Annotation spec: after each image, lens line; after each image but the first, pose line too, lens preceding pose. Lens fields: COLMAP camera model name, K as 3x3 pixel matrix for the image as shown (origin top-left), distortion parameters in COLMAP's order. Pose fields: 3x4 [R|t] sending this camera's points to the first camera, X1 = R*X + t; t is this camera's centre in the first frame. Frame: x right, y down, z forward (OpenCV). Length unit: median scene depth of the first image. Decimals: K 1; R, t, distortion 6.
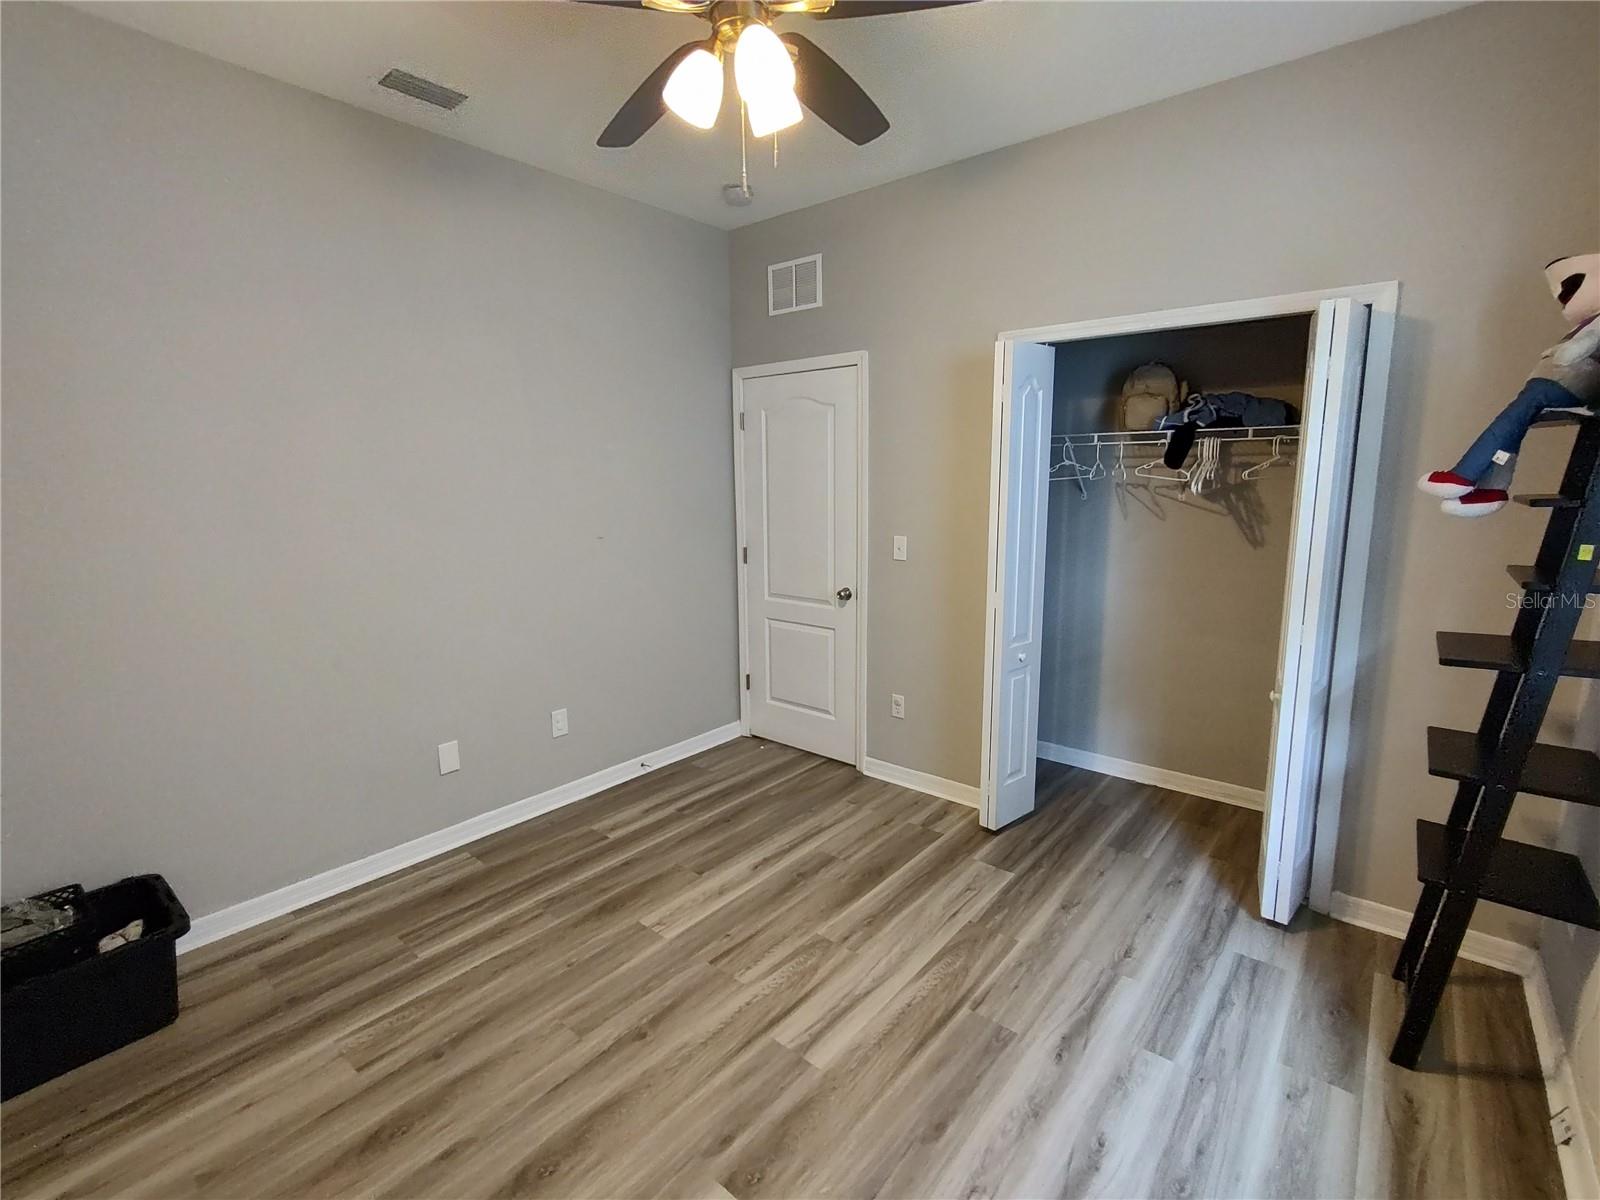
lens RADIAL K [[729.6, 0, 797.0], [0, 729.6, 600.2], [0, 0, 1]] dist [-0.003936, 0.000210]
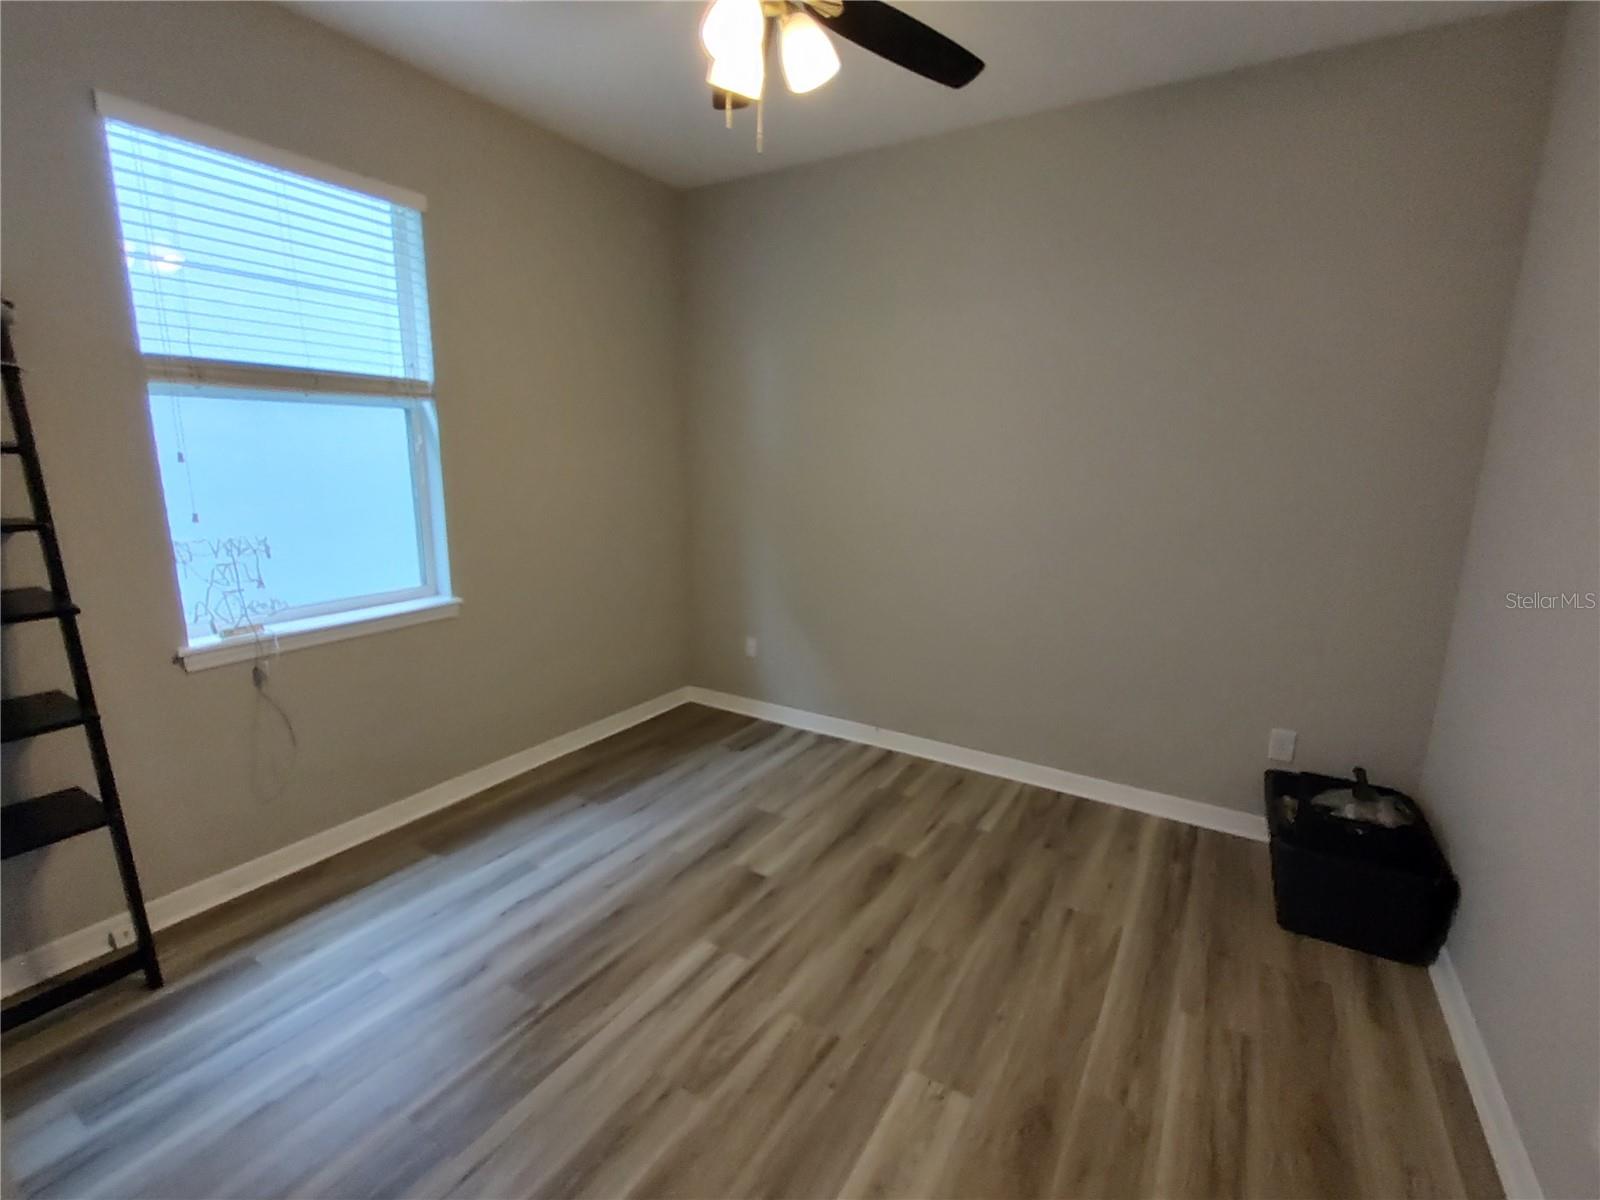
lens RADIAL K [[729.6, 0, 797.0], [0, 729.6, 600.2], [0, 0, 1]] dist [-0.003936, 0.000210]
pose [[-0.990292, 0.021940, -0.137262, 0.028604], [-0.030324, 0.929582, 0.367365, -0.269387], [0.135656, 0.367961, -0.919892, 1.657266]]
